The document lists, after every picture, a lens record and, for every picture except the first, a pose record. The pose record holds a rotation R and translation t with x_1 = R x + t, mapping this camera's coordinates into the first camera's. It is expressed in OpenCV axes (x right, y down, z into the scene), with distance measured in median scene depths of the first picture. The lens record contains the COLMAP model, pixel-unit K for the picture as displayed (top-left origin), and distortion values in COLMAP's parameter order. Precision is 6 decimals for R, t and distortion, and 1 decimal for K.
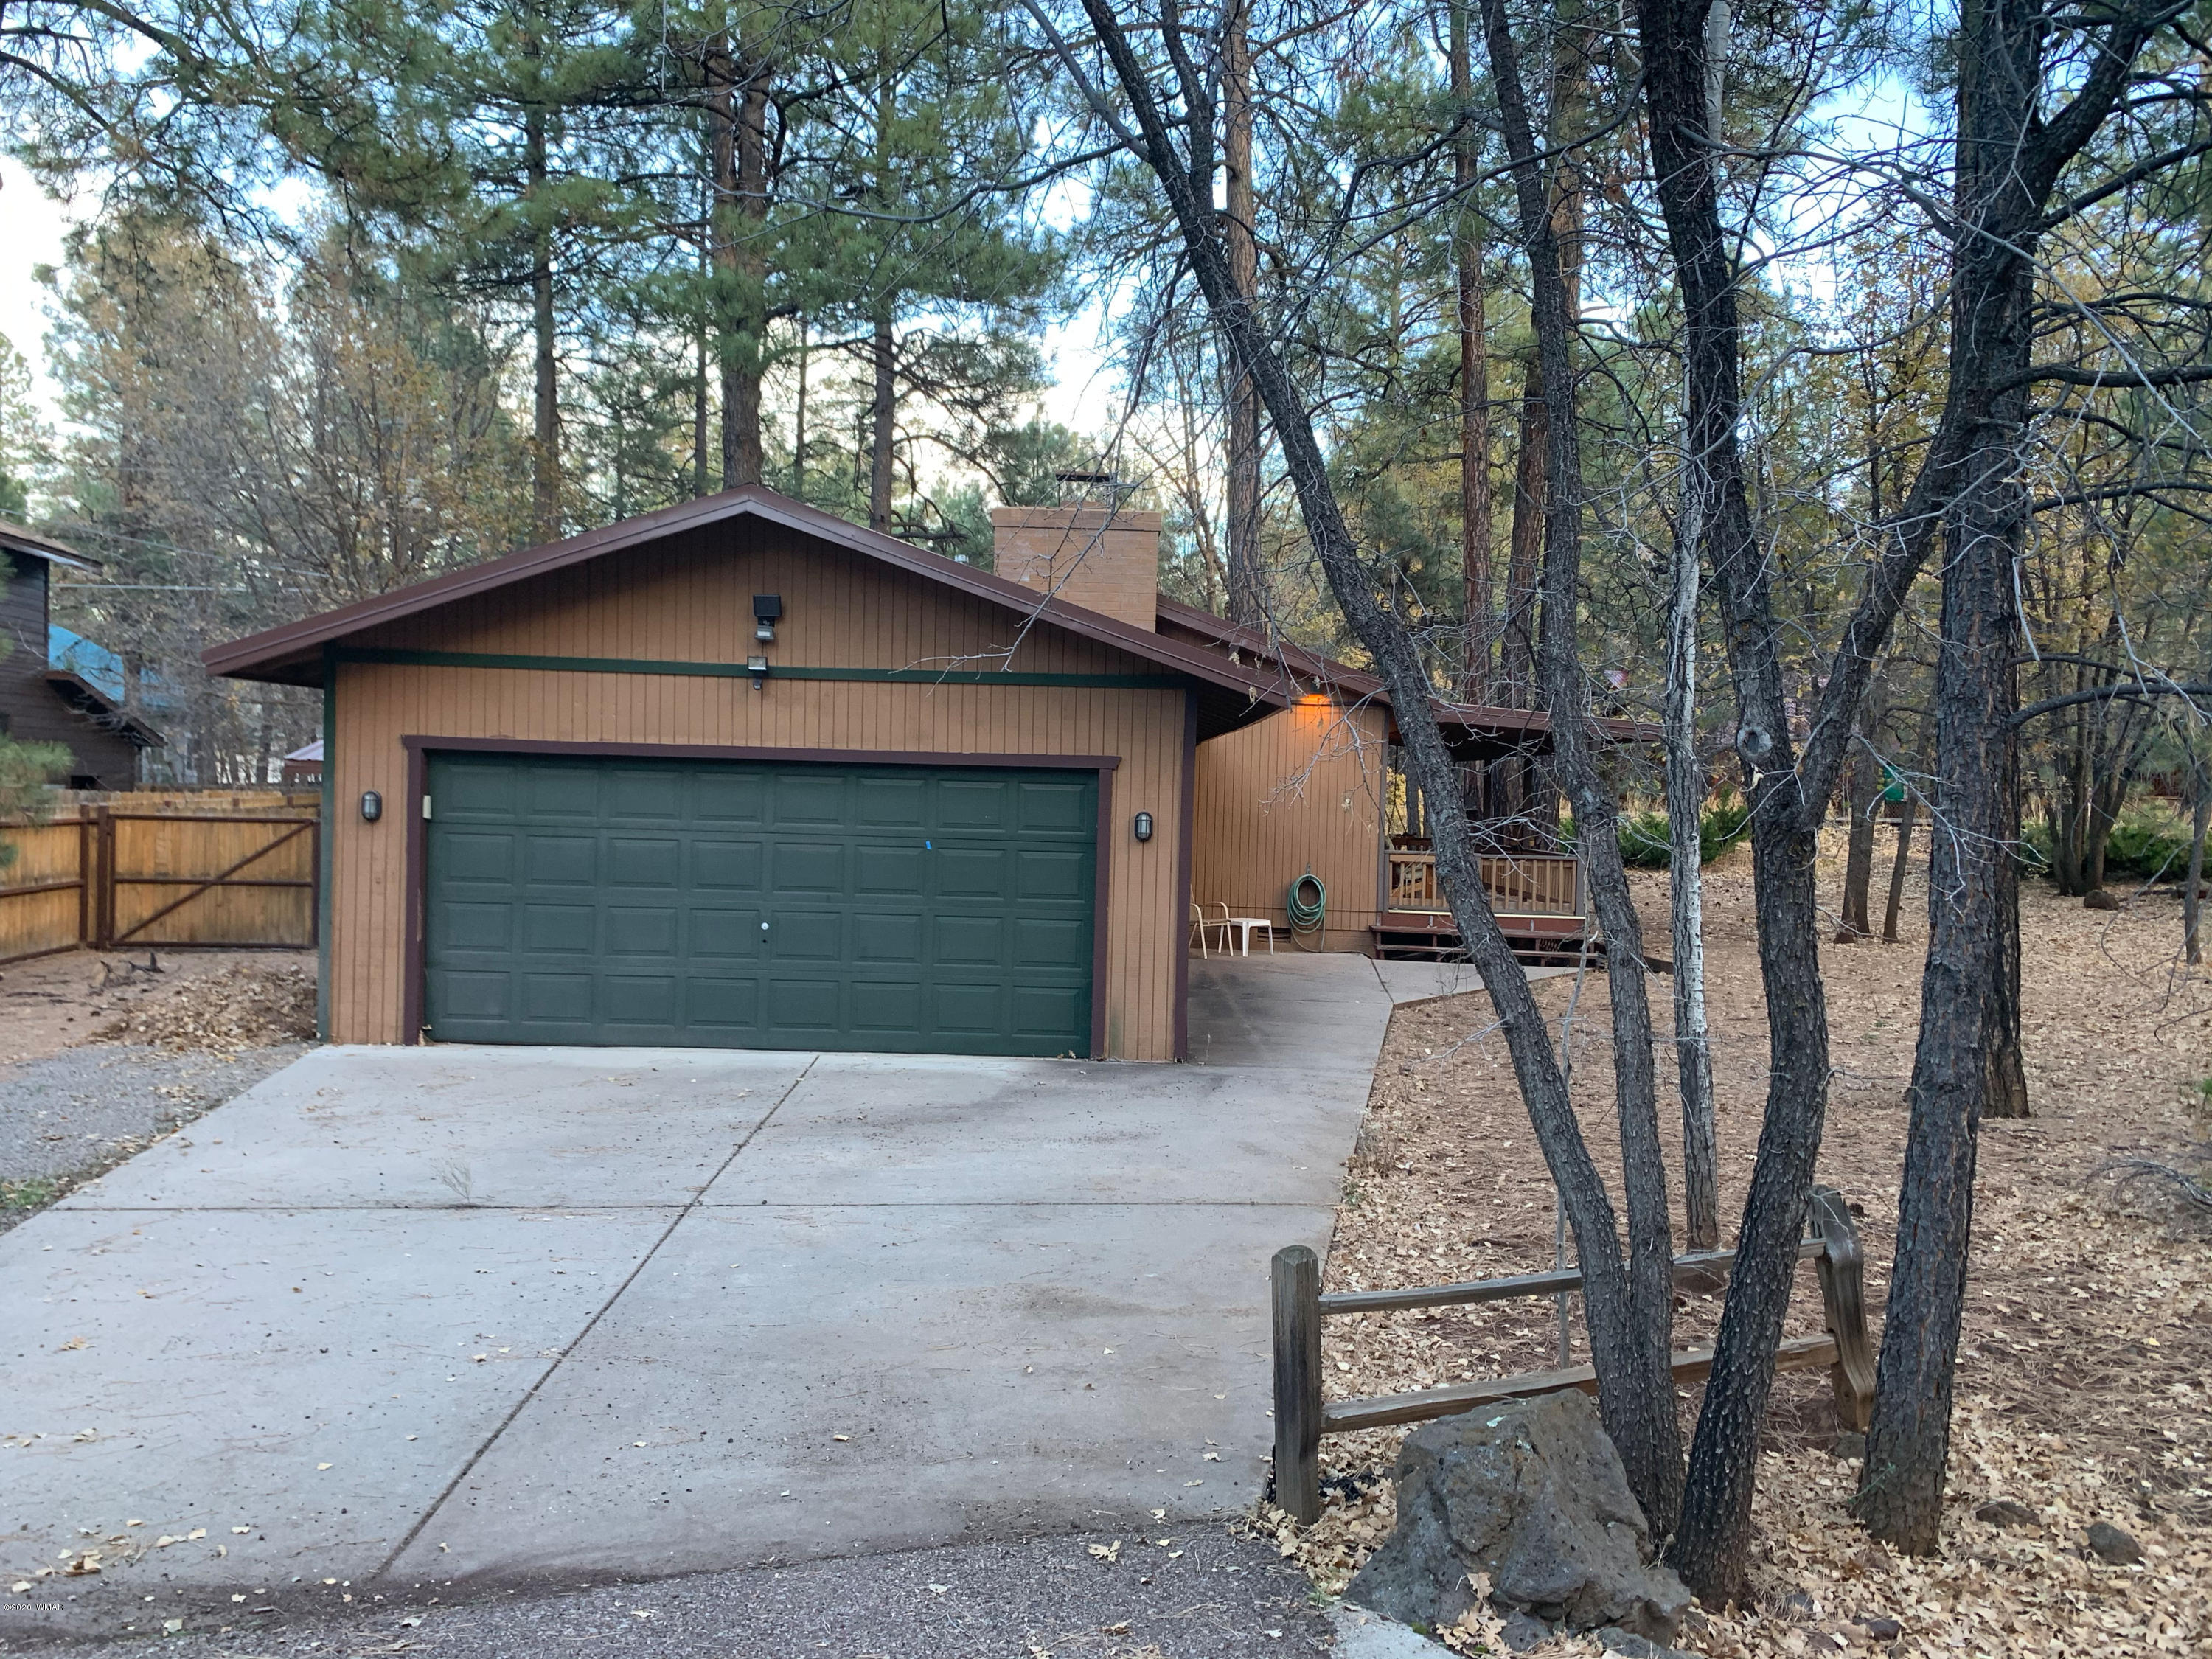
lens RADIAL K [[1709.2, 0, 1106.0], [0, 1709.2, 829.5], [0, 0, 1]] dist [0.009084, -0.002810]
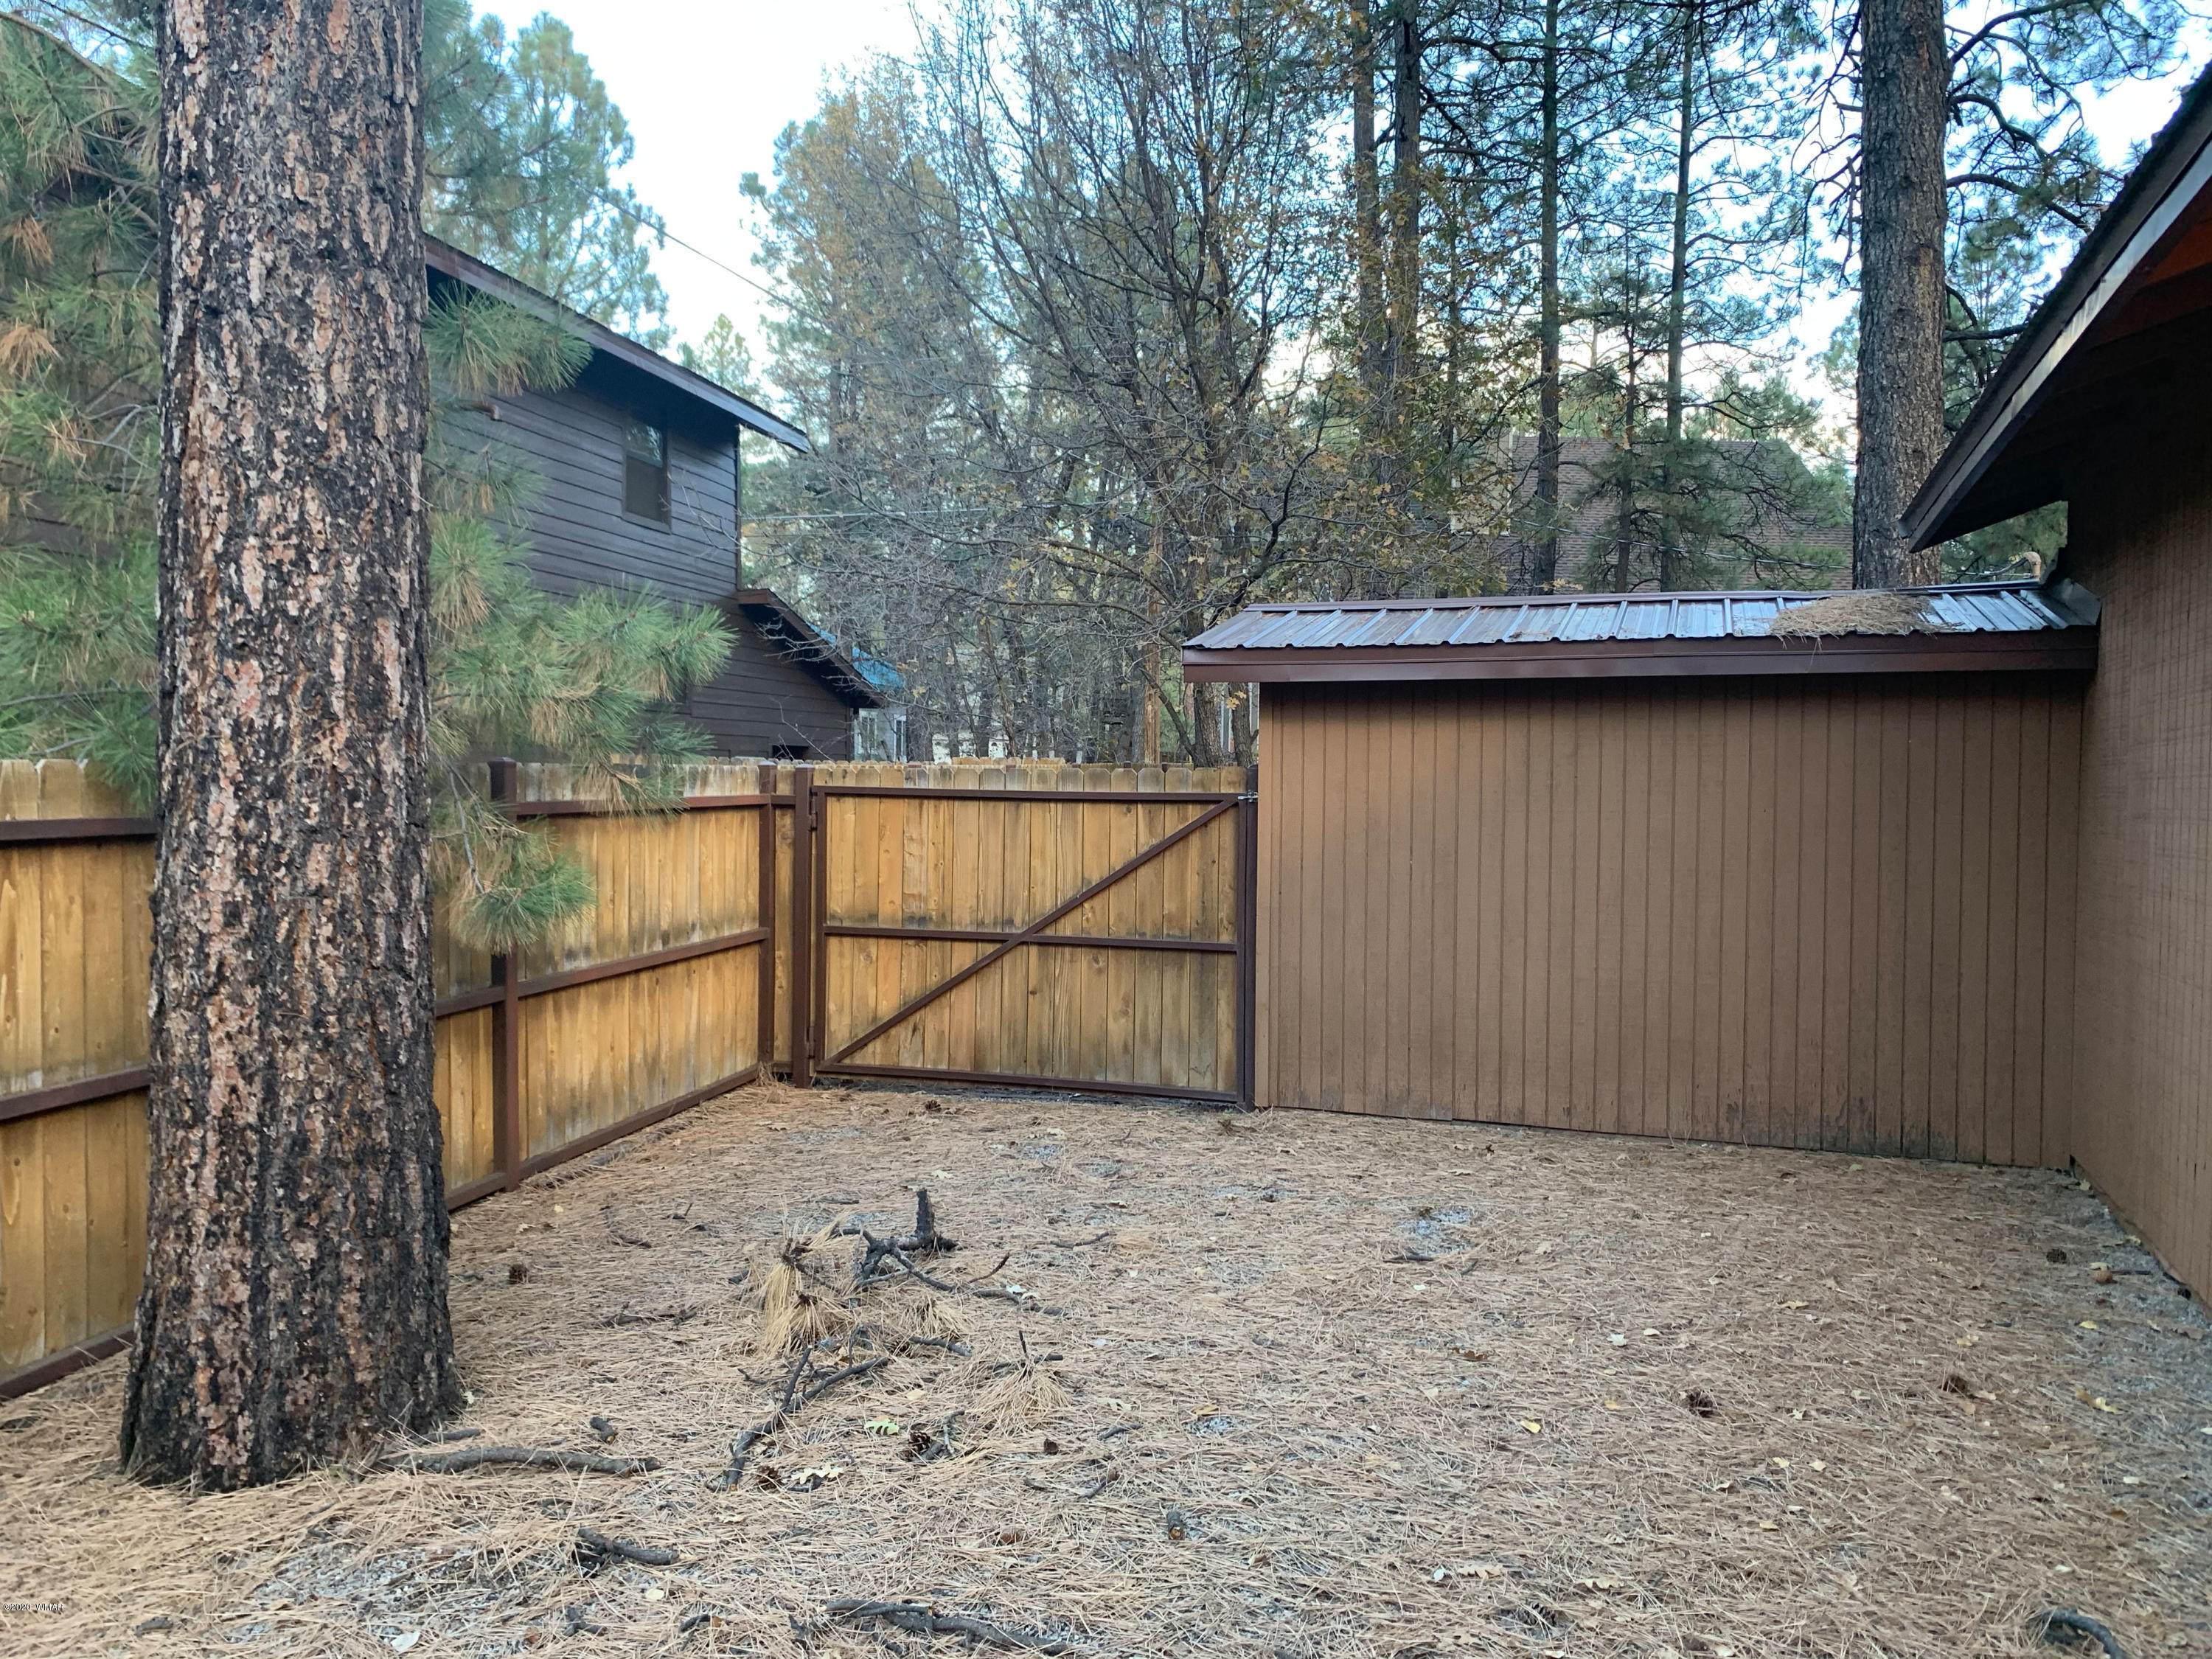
lens RADIAL K [[1709.2, 0, 1106.0], [0, 1709.2, 829.5], [0, 0, 1]] dist [0.009084, -0.002810]
pose [[0.935432, 0.000446, -0.353506, -0.345835], [0.001595, 0.999984, 0.005482, 0.000211], [0.353503, -0.005692, 0.935416, 0.597951]]
